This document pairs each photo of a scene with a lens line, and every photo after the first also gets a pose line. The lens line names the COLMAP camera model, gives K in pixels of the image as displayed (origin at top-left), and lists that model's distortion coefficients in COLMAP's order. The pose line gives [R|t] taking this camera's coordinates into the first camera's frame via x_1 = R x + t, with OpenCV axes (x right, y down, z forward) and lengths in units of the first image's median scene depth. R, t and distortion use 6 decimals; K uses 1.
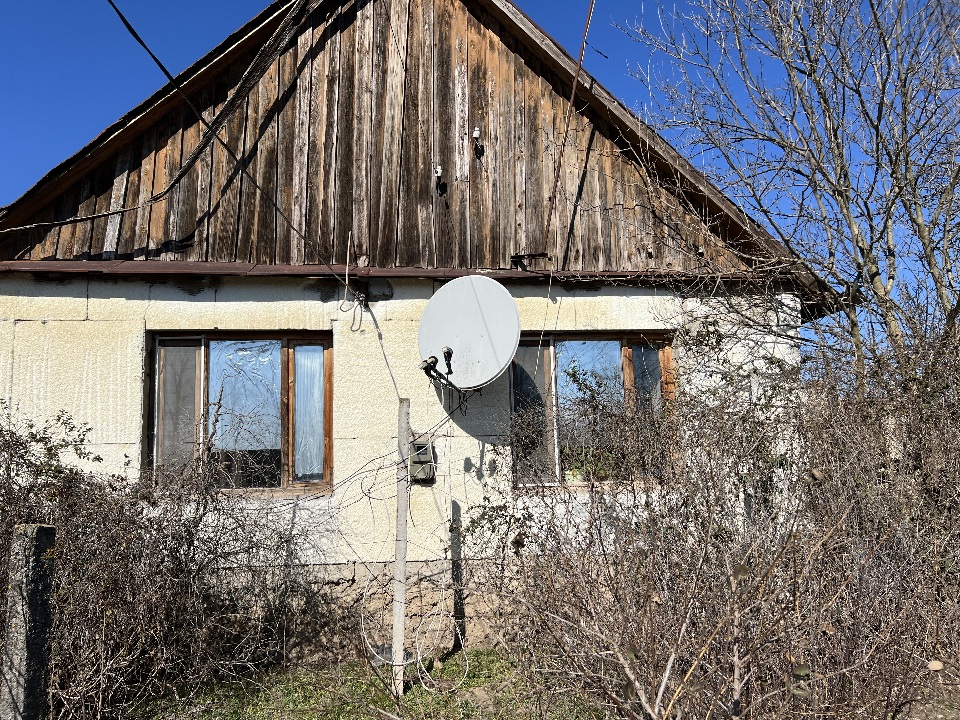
lens RADIAL K [[730.5, 0, 479.6], [0, 730.5, 352.4], [0, 0, 1]] dist [0.058199, -0.055759]
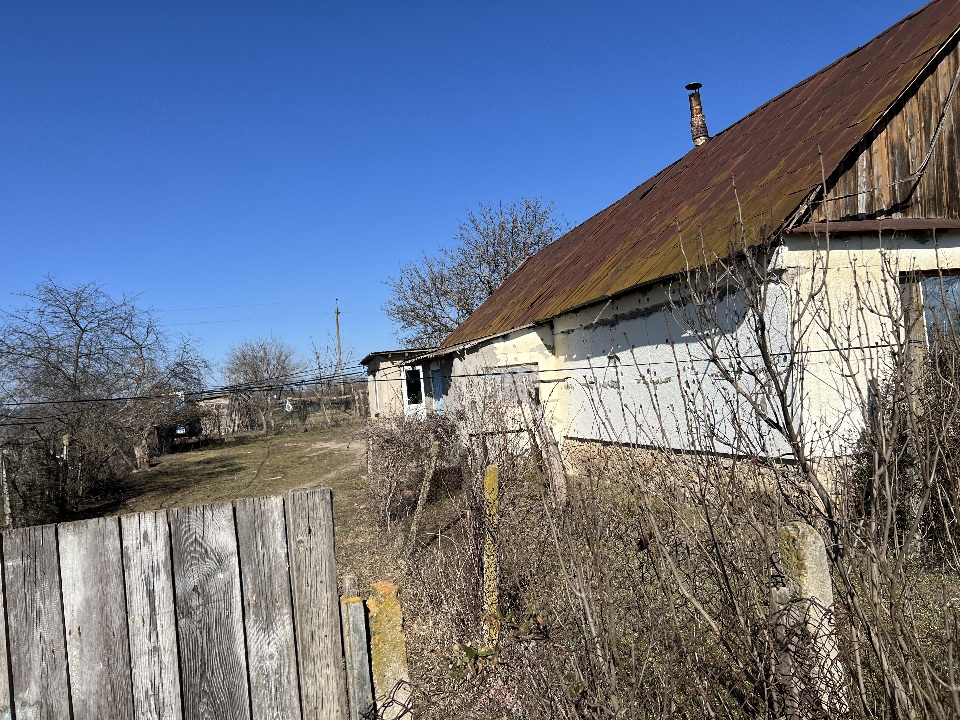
lens RADIAL K [[730.5, 0, 476.9], [0, 730.5, 361.4], [0, 0, 1]] dist [0.058199, -0.055759]
pose [[0.984616, -0.064787, 0.162278, -1.370670], [0.051508, 0.995071, 0.084744, -0.021674], [-0.166968, -0.075081, 0.983099, -0.188785]]
